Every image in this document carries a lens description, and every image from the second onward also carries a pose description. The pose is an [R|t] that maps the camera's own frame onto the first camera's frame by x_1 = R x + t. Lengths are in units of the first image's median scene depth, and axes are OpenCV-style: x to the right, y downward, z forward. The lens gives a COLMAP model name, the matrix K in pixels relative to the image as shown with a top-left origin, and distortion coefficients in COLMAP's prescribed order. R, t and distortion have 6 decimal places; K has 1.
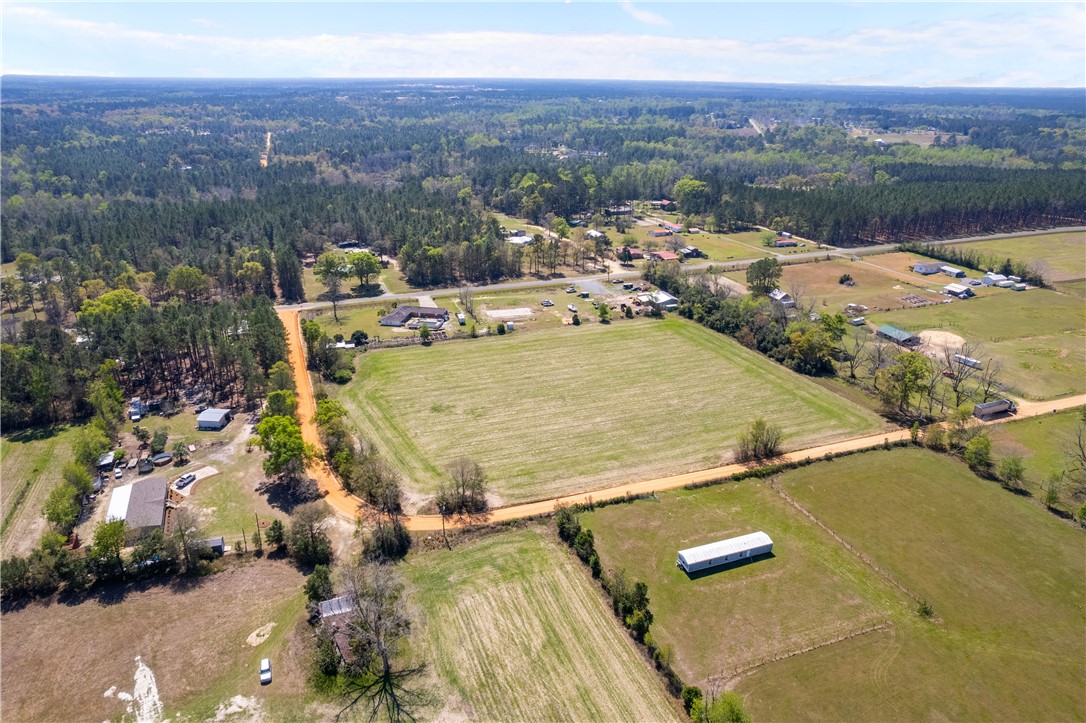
lens RADIAL K [[693.9, 0, 546.3], [0, 693.9, 362.4], [0, 0, 1]] dist [-0.075390, 0.070125]
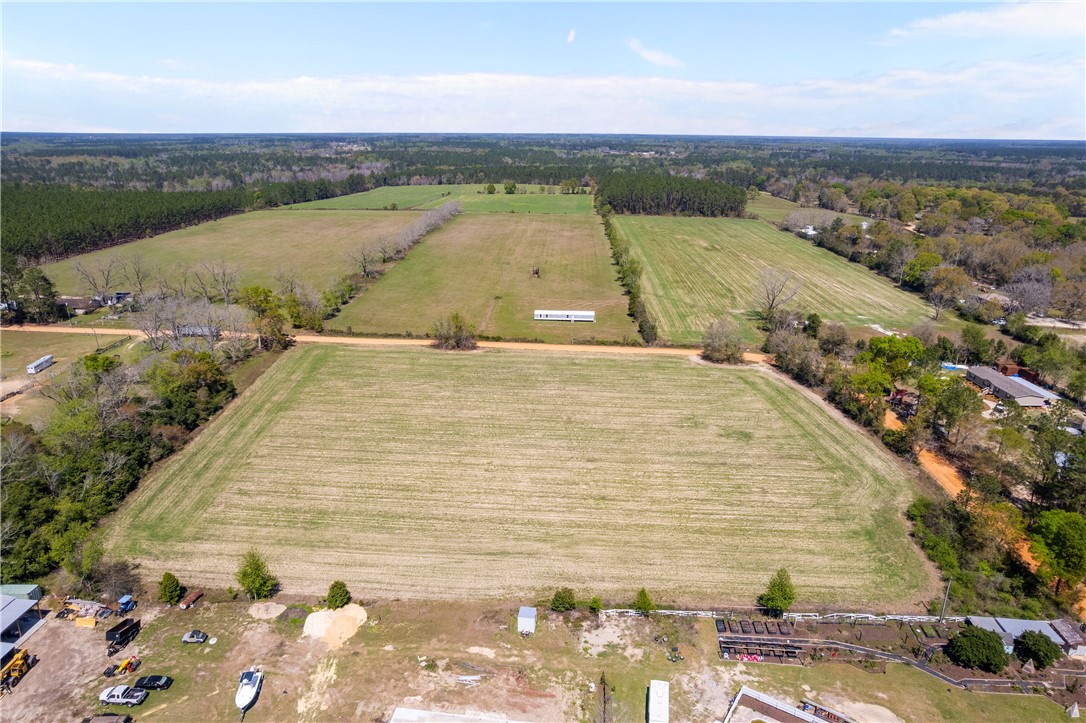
lens RADIAL K [[693.9, 0, 546.3], [0, 693.9, 362.4], [0, 0, 1]] dist [-0.075390, 0.070125]
pose [[-0.919651, -0.140649, 0.366689, -0.178939], [0.137337, 0.759556, 0.635778, -0.387978], [-0.367942, 0.635054, -0.679209, 1.223920]]
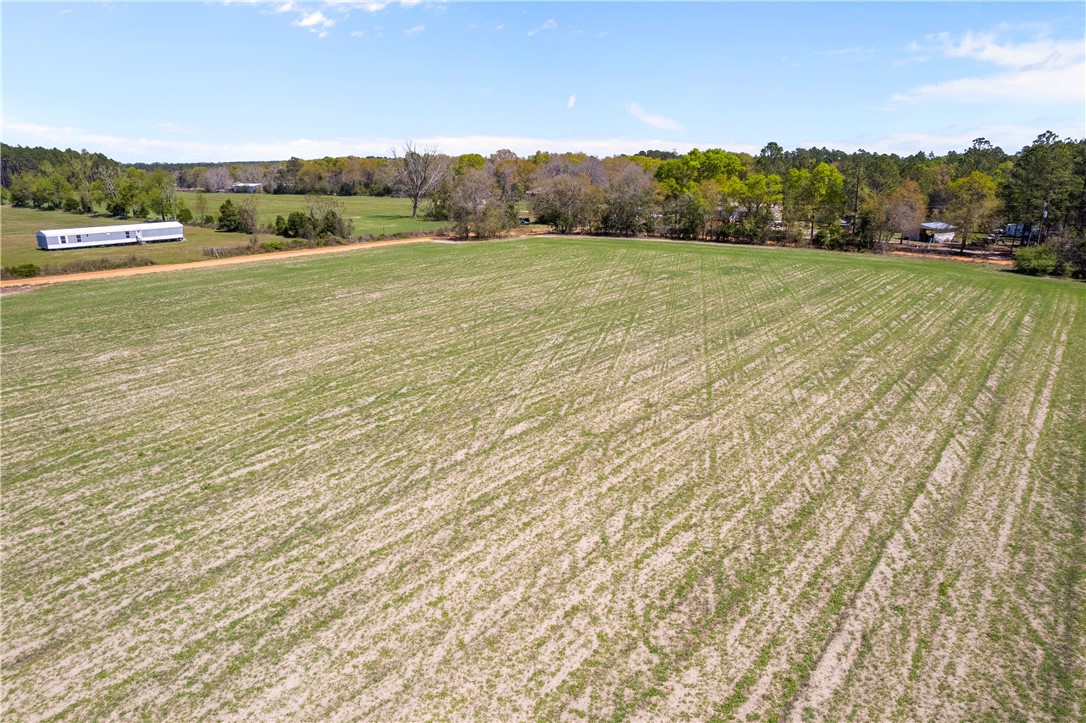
lens RADIAL K [[693.9, 0, 546.3], [0, 693.9, 362.4], [0, 0, 1]] dist [-0.075390, 0.070125]
pose [[-0.841871, 0.143418, -0.520274, 0.149493], [-0.214486, 0.795721, 0.566414, -0.087330], [0.495227, 0.588438, -0.639133, 1.010373]]
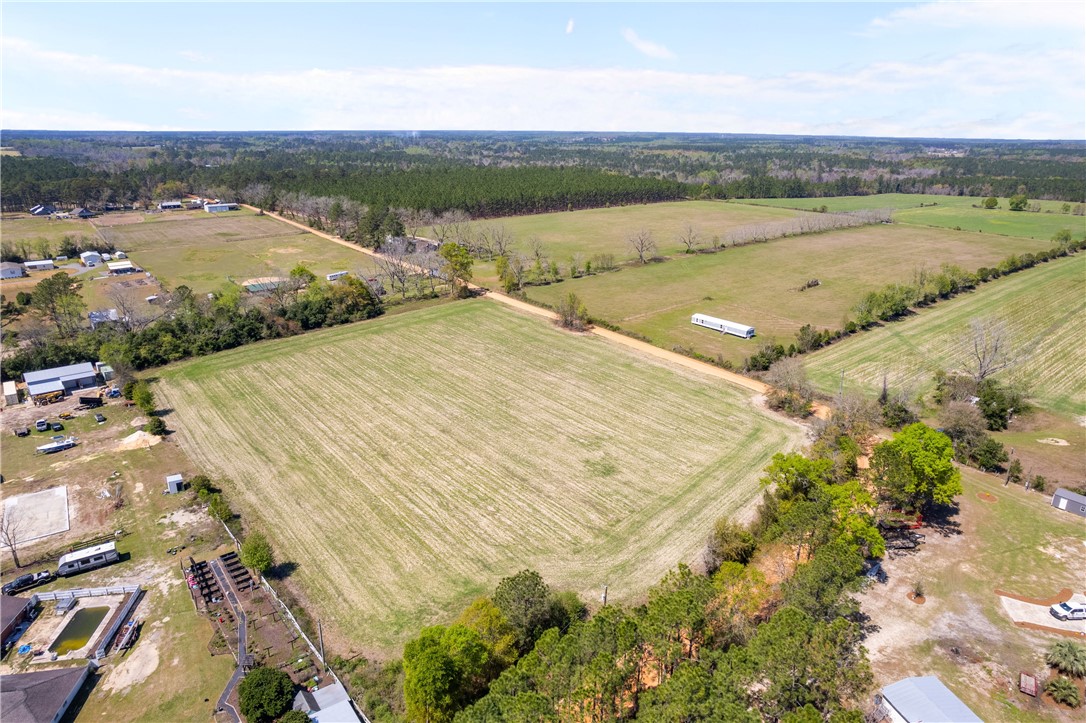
lens RADIAL K [[693.9, 0, 546.3], [0, 693.9, 362.4], [0, 0, 1]] dist [-0.075390, 0.070125]
pose [[-0.331326, -0.316069, 0.889001, -0.523026], [0.354231, 0.831626, 0.427690, -0.232899], [-0.874496, 0.456617, -0.163578, 0.885834]]
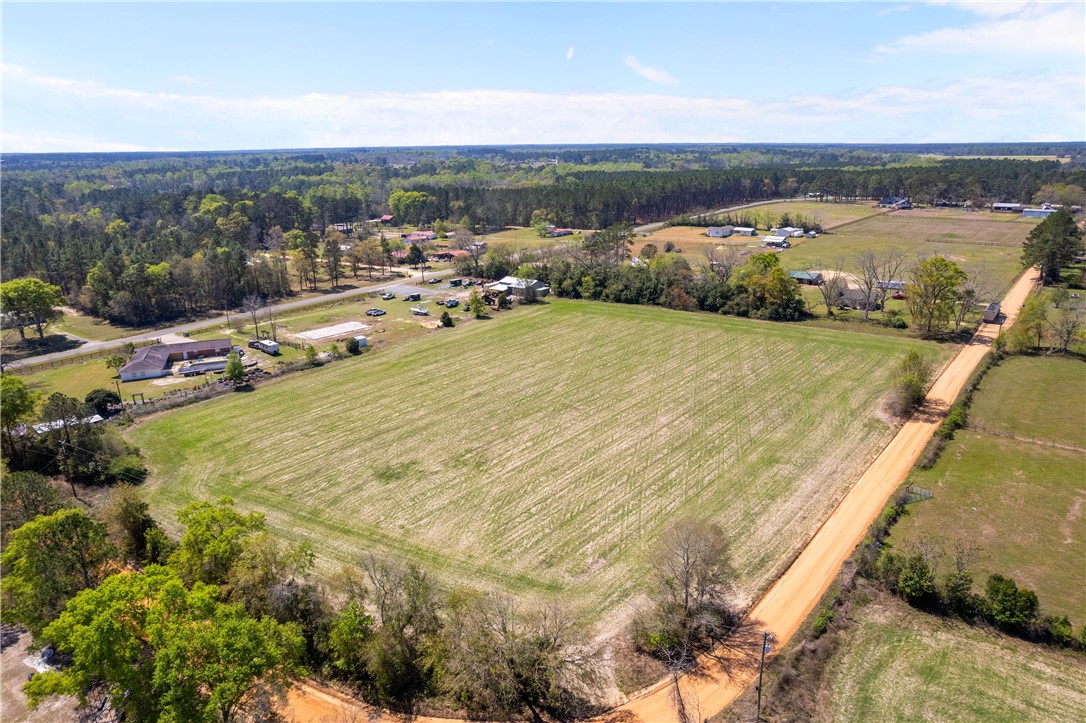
lens RADIAL K [[693.9, 0, 546.3], [0, 693.9, 362.4], [0, 0, 1]] dist [-0.075390, 0.070125]
pose [[0.851658, -0.178722, 0.492684, -0.235270], [0.221191, 0.974807, -0.028740, 0.022328], [-0.475135, 0.133453, 0.869734, 0.402657]]
